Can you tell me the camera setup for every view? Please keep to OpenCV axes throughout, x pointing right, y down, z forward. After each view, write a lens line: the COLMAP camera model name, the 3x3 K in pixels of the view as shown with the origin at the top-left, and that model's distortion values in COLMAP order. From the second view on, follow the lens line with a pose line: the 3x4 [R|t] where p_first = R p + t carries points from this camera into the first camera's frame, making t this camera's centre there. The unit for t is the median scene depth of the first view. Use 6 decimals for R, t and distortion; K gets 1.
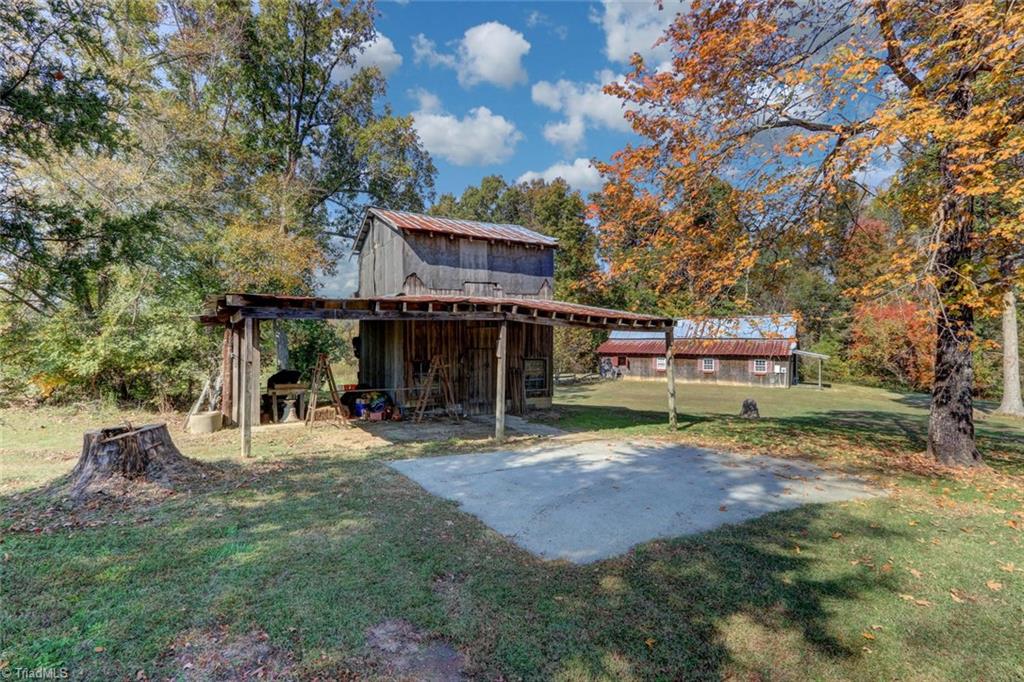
lens RADIAL K [[486.7, 0, 510.1], [0, 486.7, 343.9], [0, 0, 1]] dist [0.000531, 0.000273]
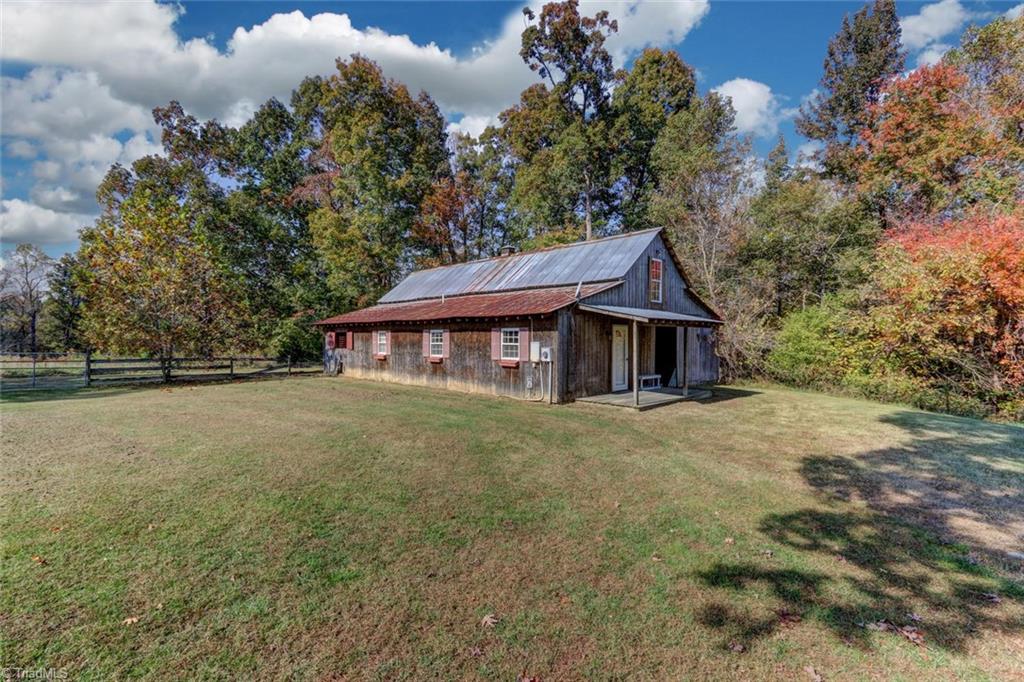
lens RADIAL K [[478.3, 0, 506.7], [0, 478.3, 335.8], [0, 0, 1]] dist [-0.001176, 0.000267]
pose [[0.980785, -0.002153, -0.195081, 0.553072], [-0.000172, 0.999929, -0.011901, 0.040557], [0.195093, 0.011706, 0.980715, 0.581193]]
